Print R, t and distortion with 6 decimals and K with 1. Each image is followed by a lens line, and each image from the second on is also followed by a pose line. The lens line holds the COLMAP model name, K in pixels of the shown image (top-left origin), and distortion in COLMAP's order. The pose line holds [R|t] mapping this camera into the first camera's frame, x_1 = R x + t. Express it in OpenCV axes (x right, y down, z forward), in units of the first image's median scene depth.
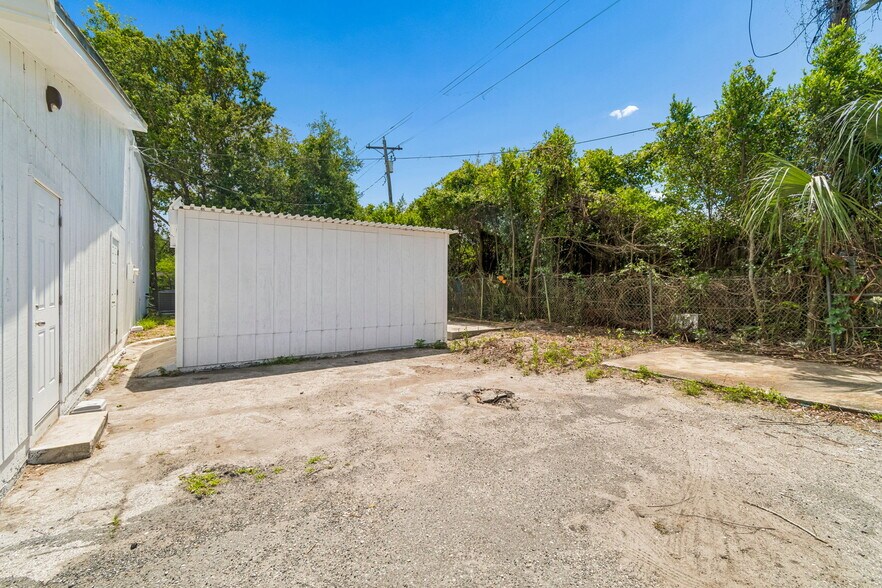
lens RADIAL K [[392.2, 0, 441.0], [0, 392.2, 294.0], [0, 0, 1]] dist [-0.000187, -0.000387]
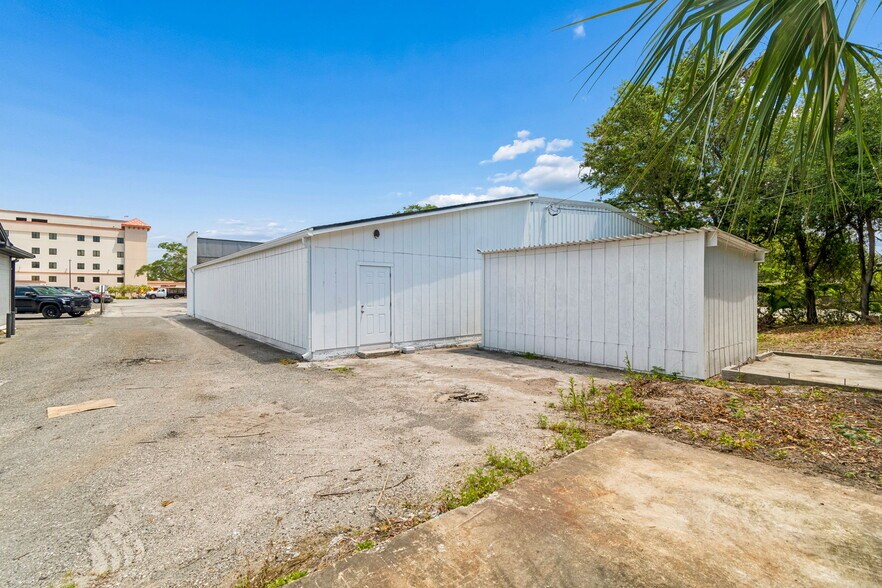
lens RADIAL K [[392.2, 0, 441.0], [0, 392.2, 294.0], [0, 0, 1]] dist [-0.000187, -0.000387]
pose [[0.107085, 0.007499, -0.994222, 1.869687], [-0.029360, 0.999559, 0.004377, -0.082060], [0.993816, 0.028722, 0.107258, 1.127017]]
